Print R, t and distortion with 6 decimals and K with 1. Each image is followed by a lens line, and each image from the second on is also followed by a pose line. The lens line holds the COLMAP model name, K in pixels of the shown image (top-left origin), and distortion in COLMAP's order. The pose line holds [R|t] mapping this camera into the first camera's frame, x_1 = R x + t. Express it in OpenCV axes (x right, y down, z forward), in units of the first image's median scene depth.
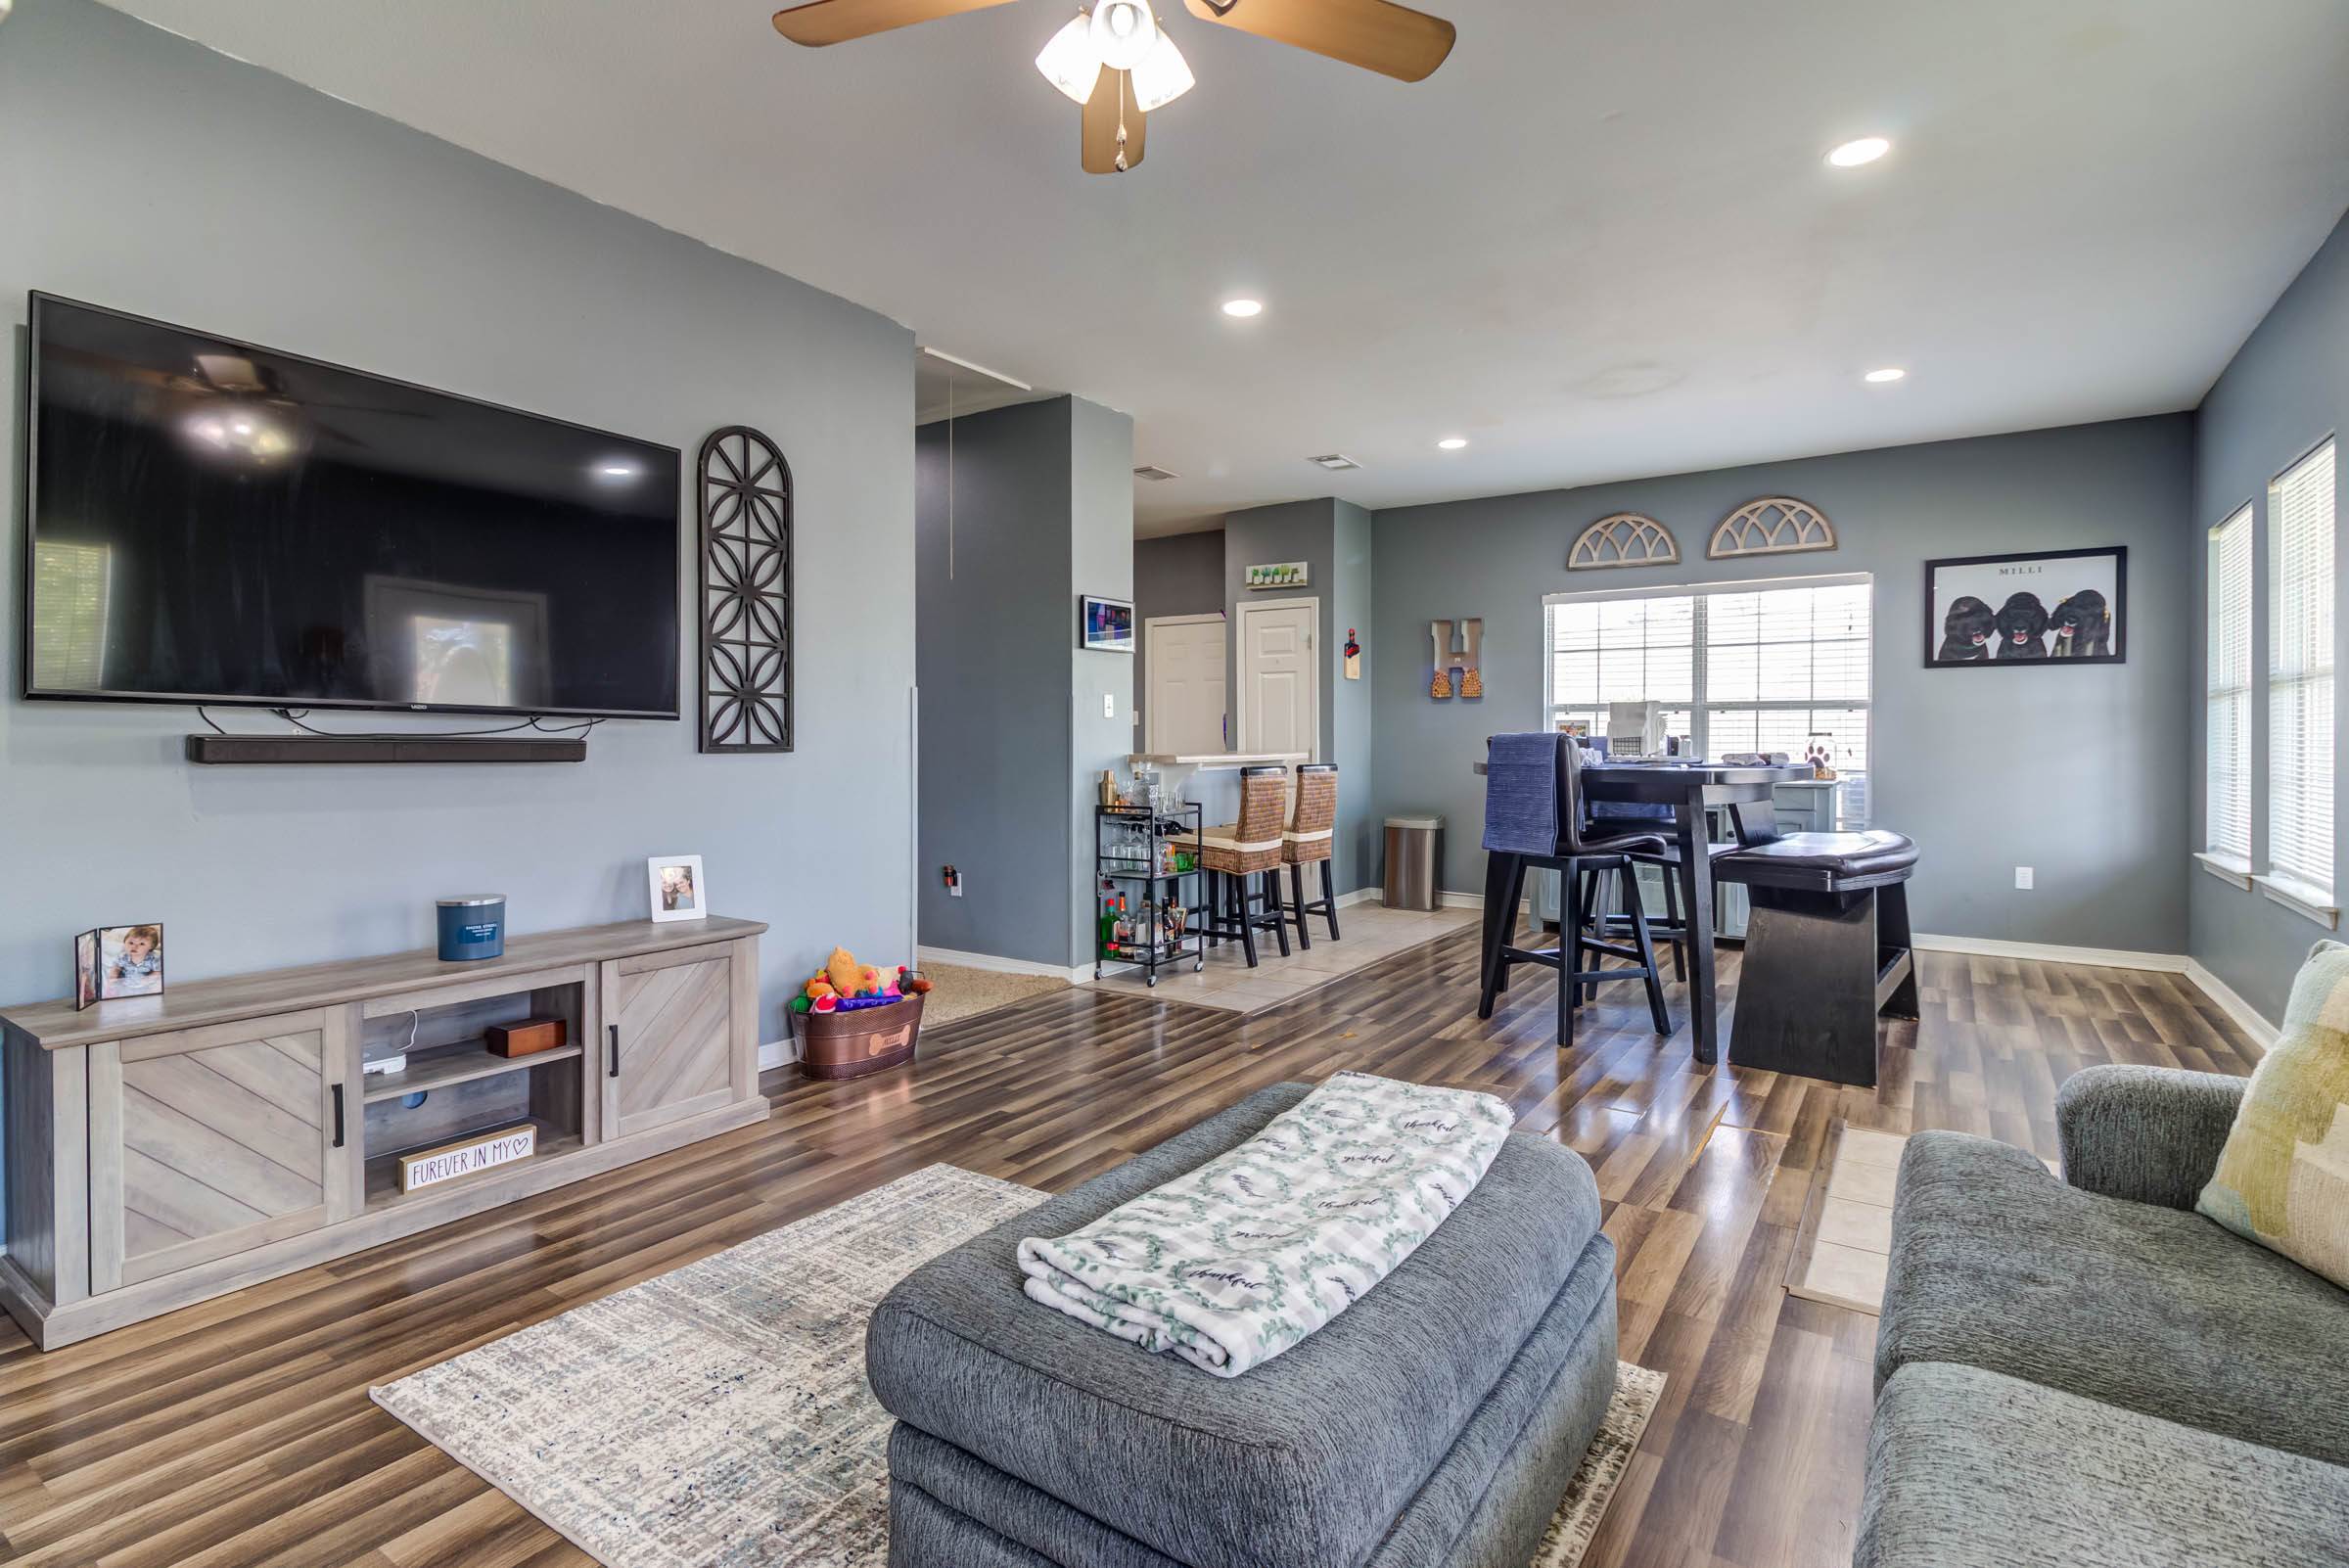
lens RADIAL K [[1120.5, 0, 1173.7], [0, 1120.5, 757.6], [0, 0, 1]] dist [0.017084, -0.013721]
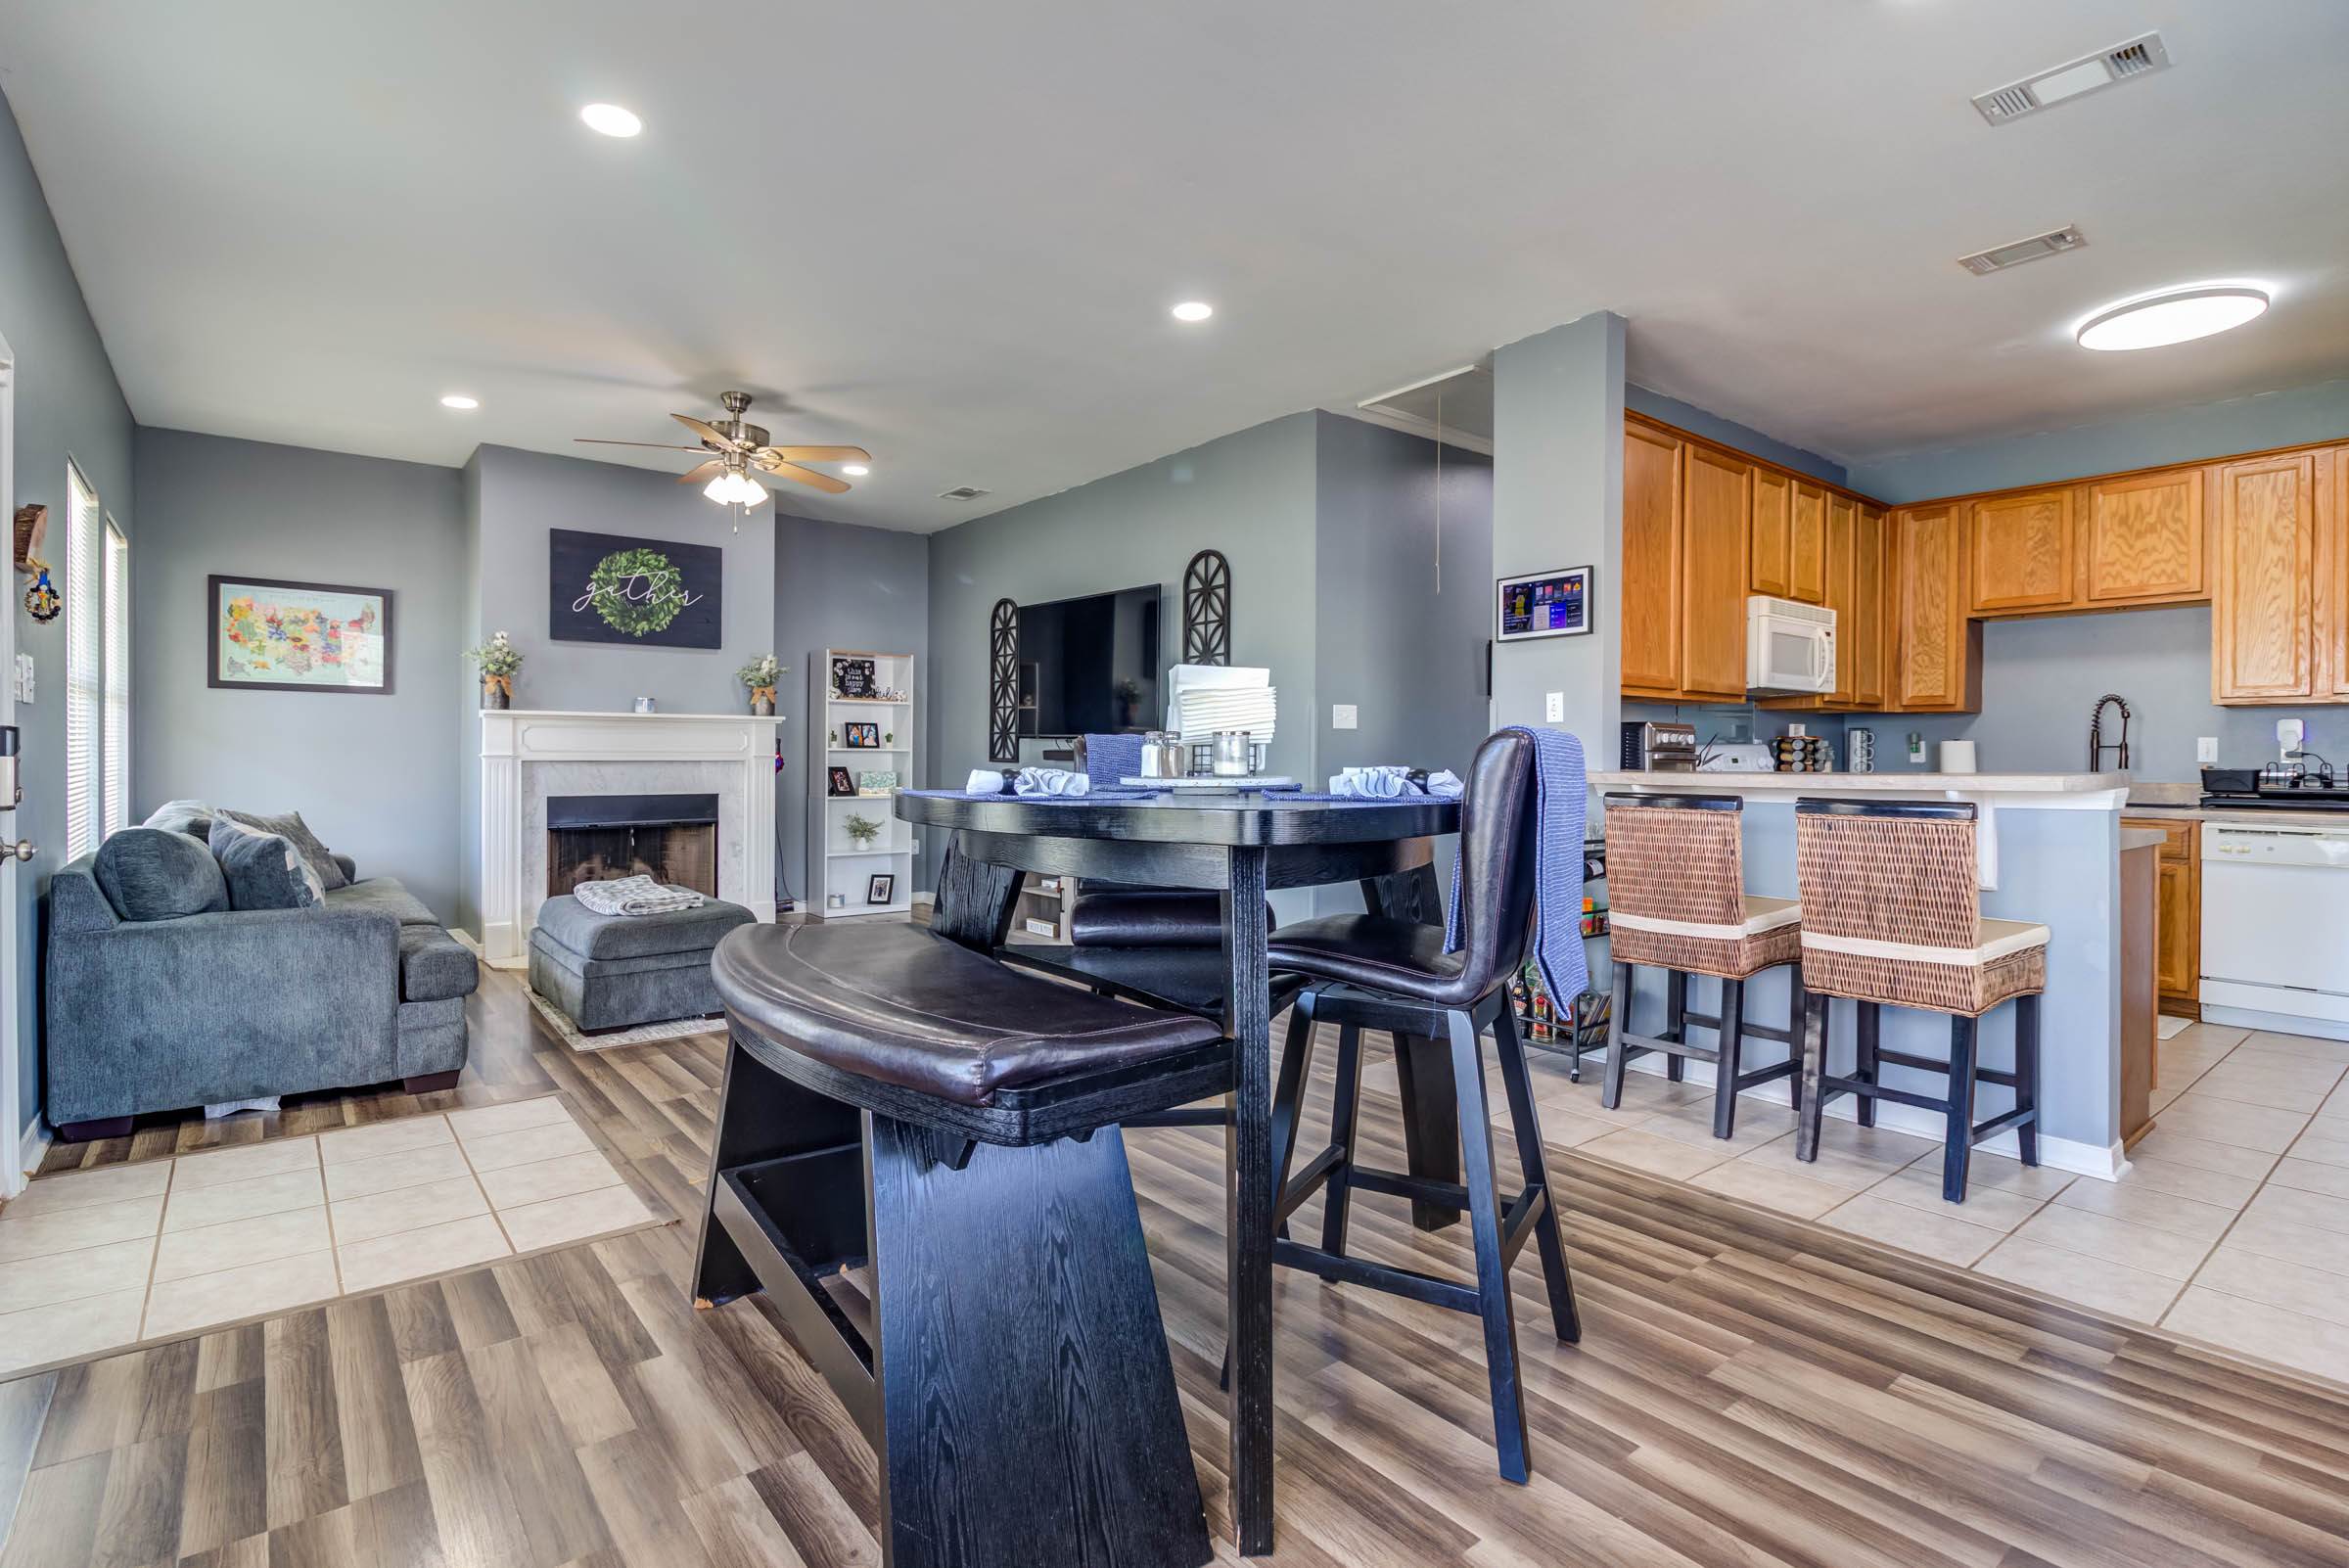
lens RADIAL K [[1120.5, 0, 1162.7], [0, 1120.5, 759.4], [0, 0, 1]] dist [0.017084, -0.013721]
pose [[-0.296042, 0.003144, -0.955170, 0.717353], [-0.019106, 0.999775, 0.009213, -0.010952], [0.954984, 0.020977, -0.295916, 0.897004]]
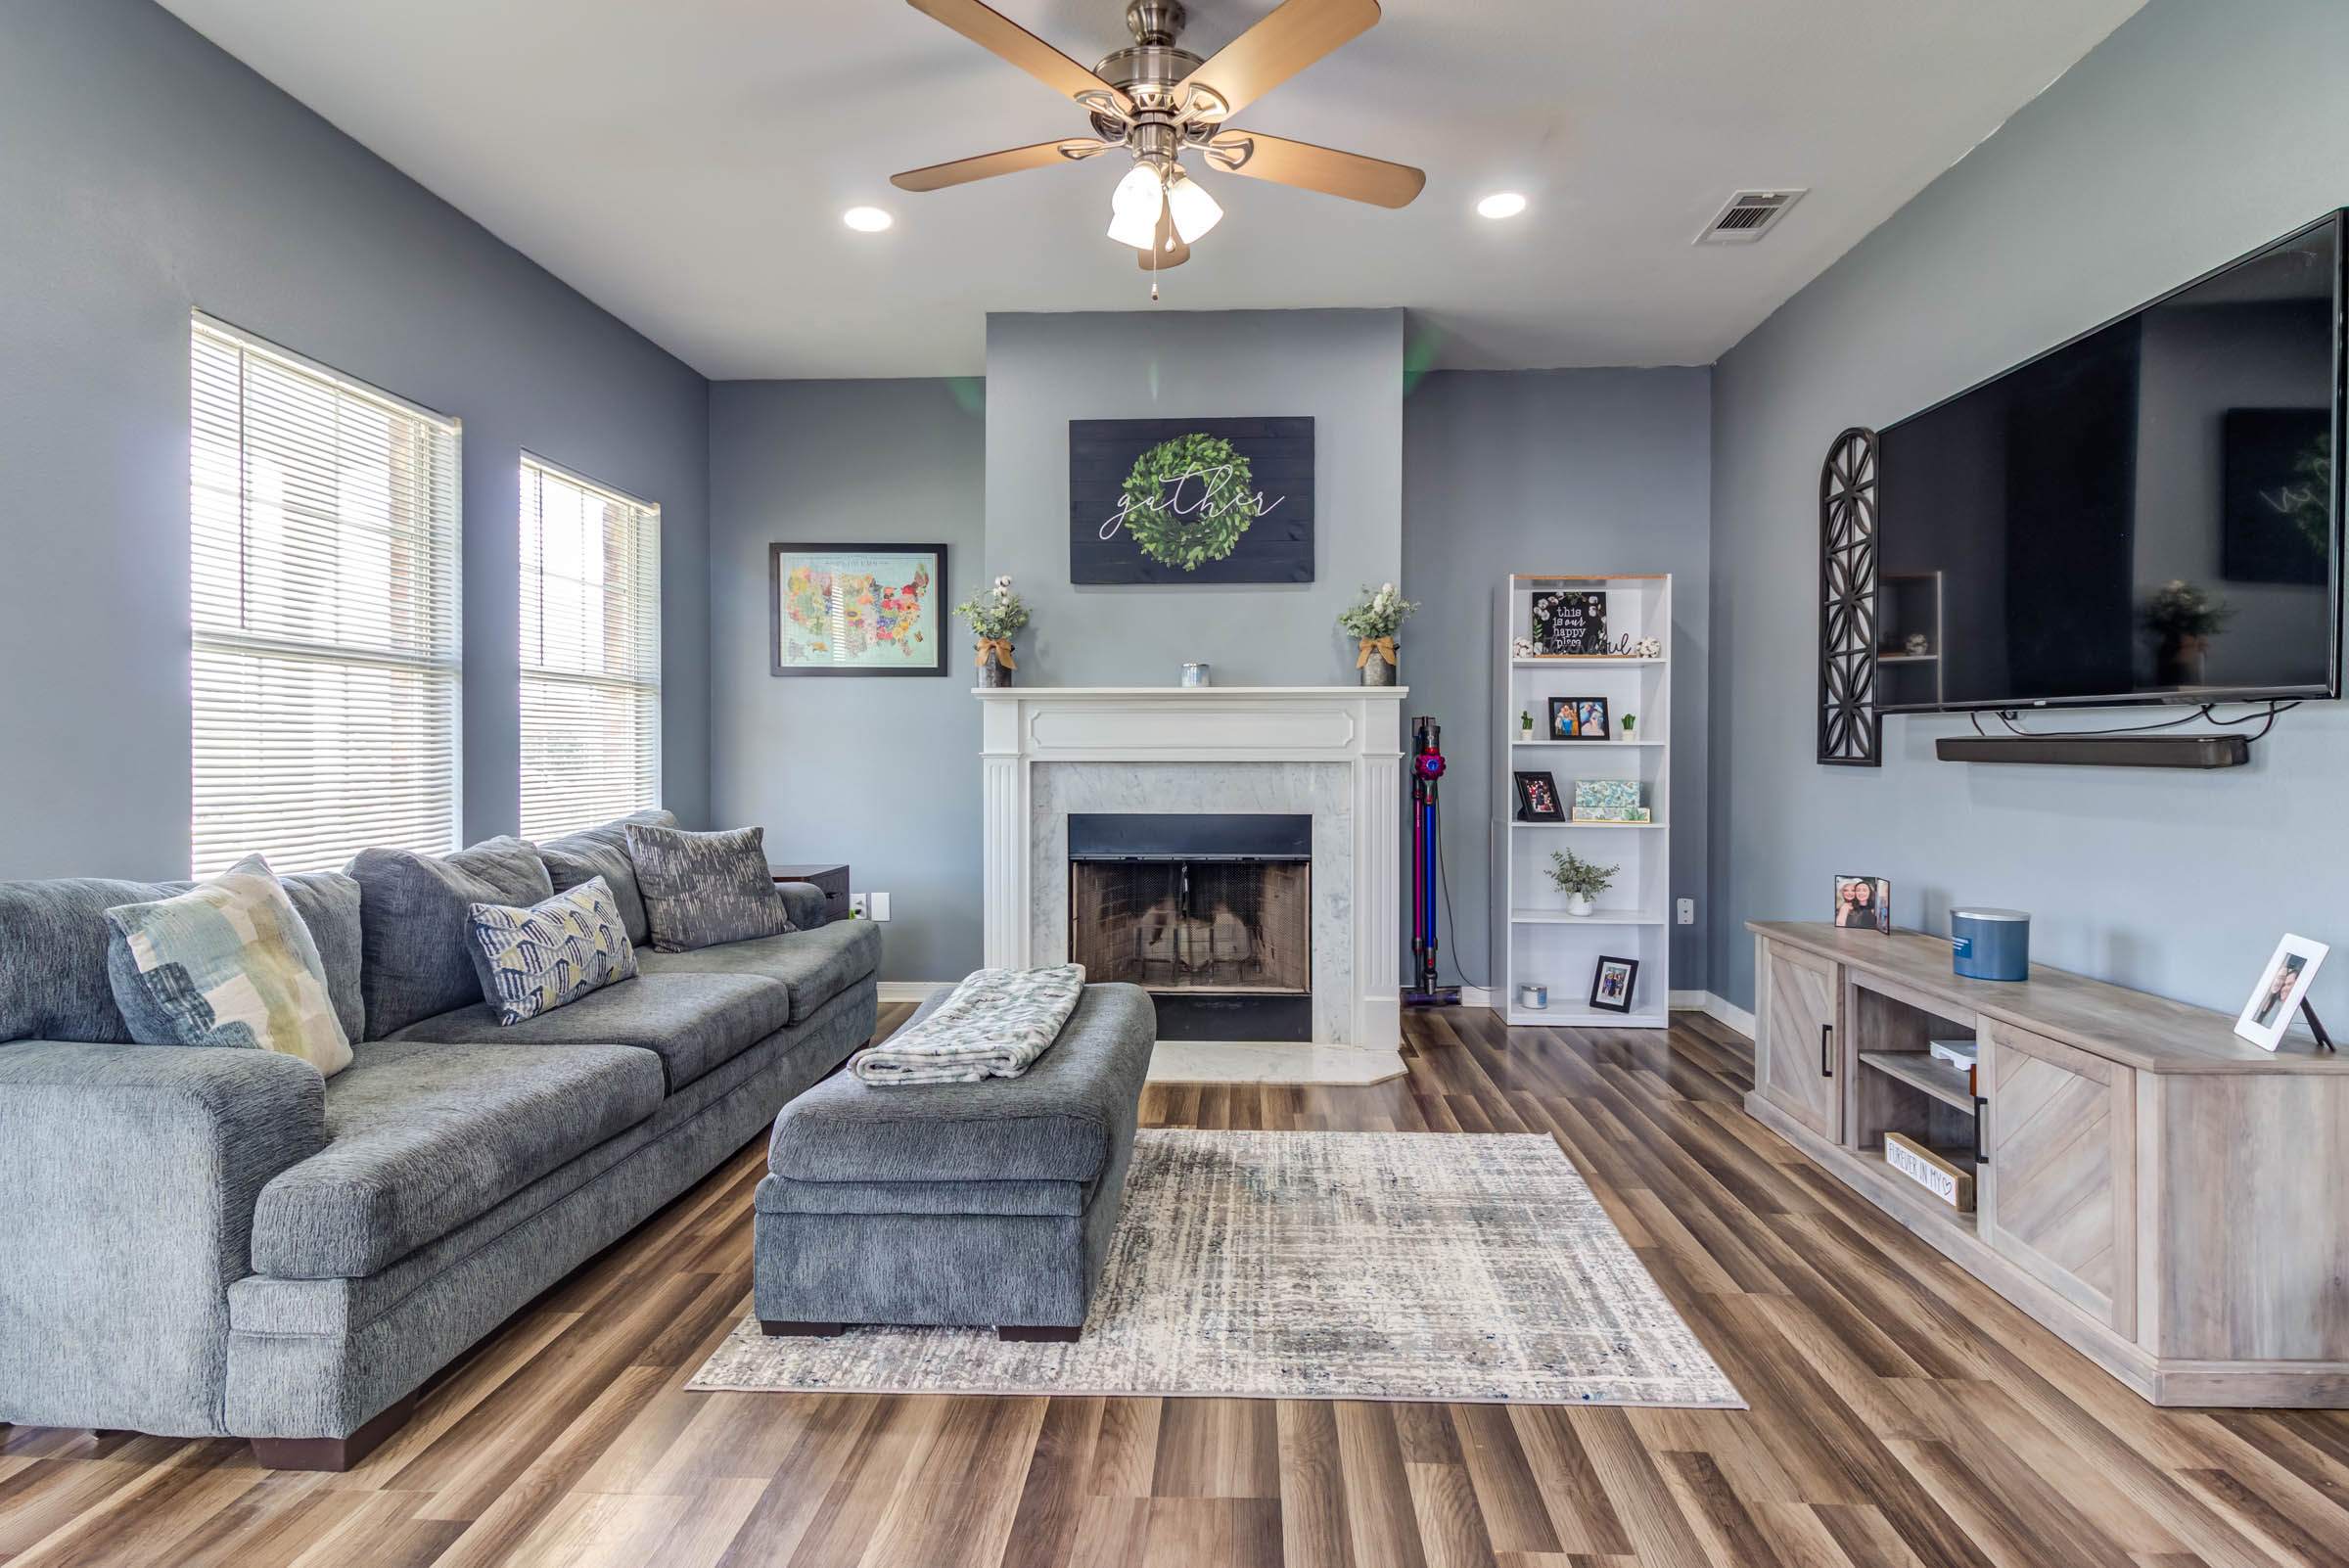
lens RADIAL K [[1120.5, 0, 1197.5], [0, 1120.5, 764.6], [0, 0, 1]] dist [0.017084, -0.013721]
pose [[-0.850089, 0.004655, -0.526618, 0.193847], [-0.009000, 0.999686, 0.023366, -0.004791], [0.526562, 0.024603, -0.849781, 0.691429]]
